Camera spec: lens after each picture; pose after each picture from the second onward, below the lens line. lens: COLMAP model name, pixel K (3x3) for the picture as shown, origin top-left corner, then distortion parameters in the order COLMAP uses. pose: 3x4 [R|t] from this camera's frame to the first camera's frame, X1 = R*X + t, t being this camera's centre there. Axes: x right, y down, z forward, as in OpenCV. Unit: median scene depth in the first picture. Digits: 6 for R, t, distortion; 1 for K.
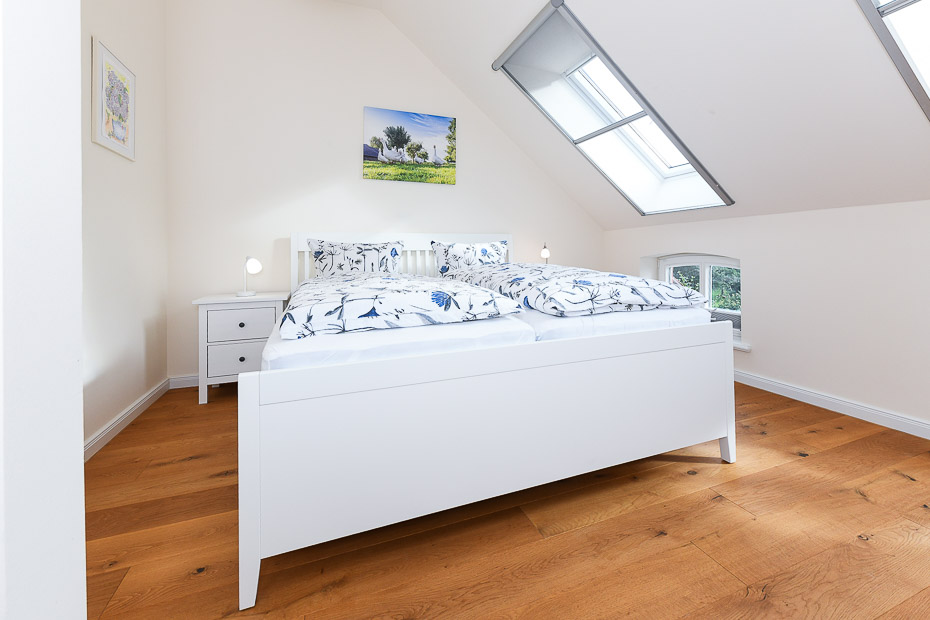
lens RADIAL K [[374.1, 0, 456.5], [0, 374.1, 250.1], [0, 0, 1]] dist [0.001097, -0.000249]
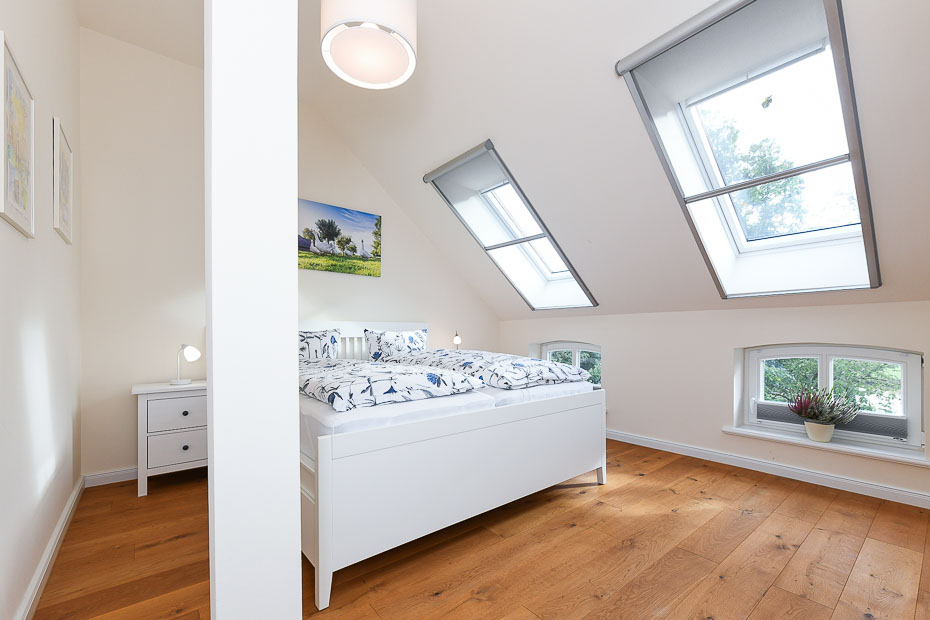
lens RADIAL K [[374.1, 0, 451.0], [0, 374.1, 336.6], [0, 0, 1]] dist [0.001097, -0.000249]
pose [[0.954684, 0.005499, 0.297570, -0.240838], [-0.008140, 0.999938, 0.007639, -0.020730], [-0.297510, -0.009715, 0.954669, -0.193770]]
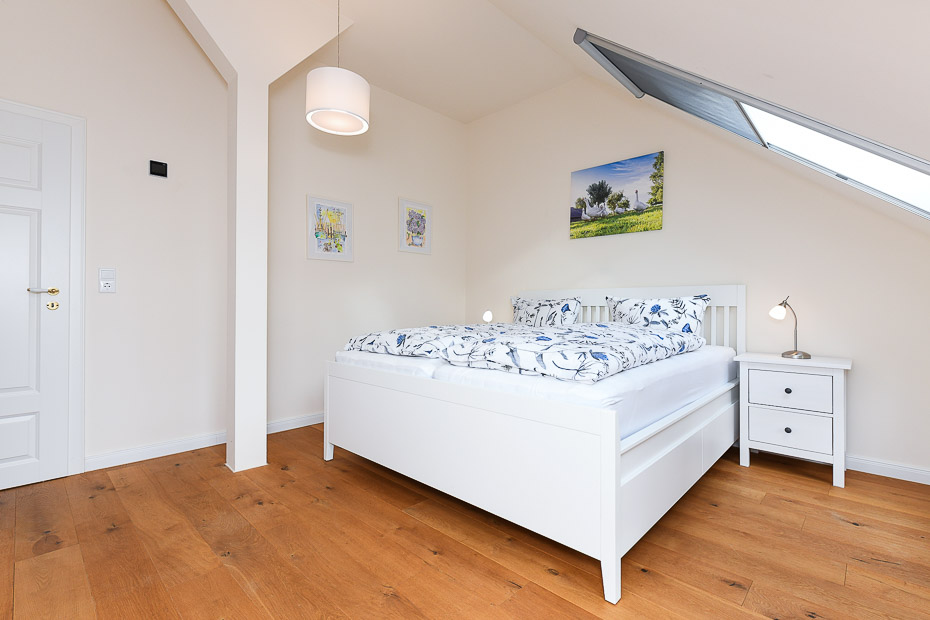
lens RADIAL K [[411.4, 0, 473.9], [0, 411.4, 302.8], [0, 0, 1]] dist [-0.018328, -0.000318]
pose [[0.460483, 0.003914, -0.887660, 1.147493], [0.000627, 0.999989, 0.004734, -0.021873], [0.887668, -0.002737, 0.460475, 0.342759]]
